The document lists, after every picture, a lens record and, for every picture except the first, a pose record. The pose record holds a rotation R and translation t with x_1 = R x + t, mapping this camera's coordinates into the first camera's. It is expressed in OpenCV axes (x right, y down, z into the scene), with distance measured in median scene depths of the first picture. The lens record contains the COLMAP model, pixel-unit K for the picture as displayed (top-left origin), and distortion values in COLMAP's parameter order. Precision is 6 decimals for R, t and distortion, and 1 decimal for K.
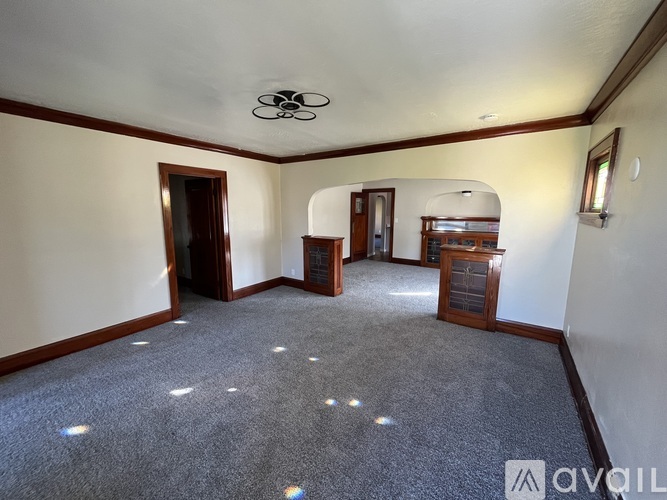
lens RADIAL K [[268.0, 0, 332.8], [0, 268.0, 250.4], [0, 0, 1]] dist [-0.000636, -0.000041]
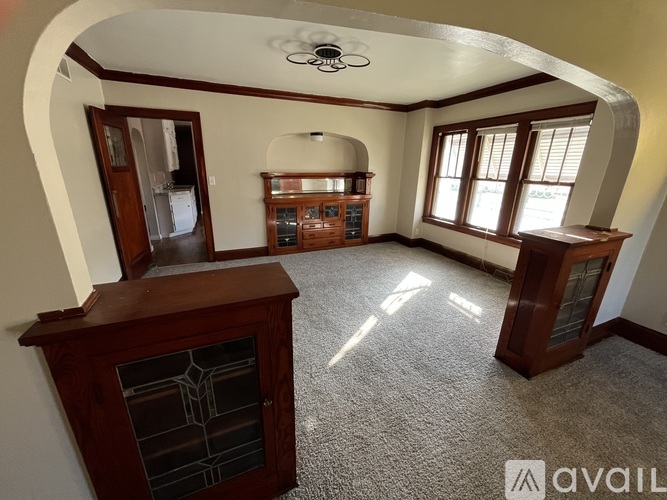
lens RADIAL K [[268.0, 0, 331.8], [0, 268.0, 251.6], [0, 0, 1]] dist [-0.000636, -0.000041]
pose [[0.544935, -0.249193, 0.800593, -0.089102], [0.113921, 0.967966, 0.223748, -0.073697], [-0.830703, -0.030724, 0.555867, 0.545027]]
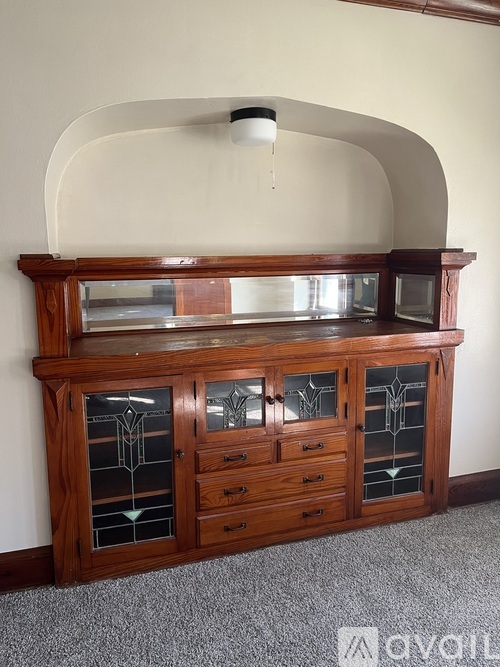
lens RADIAL K [[507.7, 0, 249.2], [0, 507.7, 330.8], [0, 0, 1]] dist [0.052277, 0.001804]
pose [[0.625614, -0.123939, 0.770225, 0.191009], [0.130740, 0.989993, 0.053110, -0.086041], [-0.769100, 0.067473, 0.635557, 0.733953]]
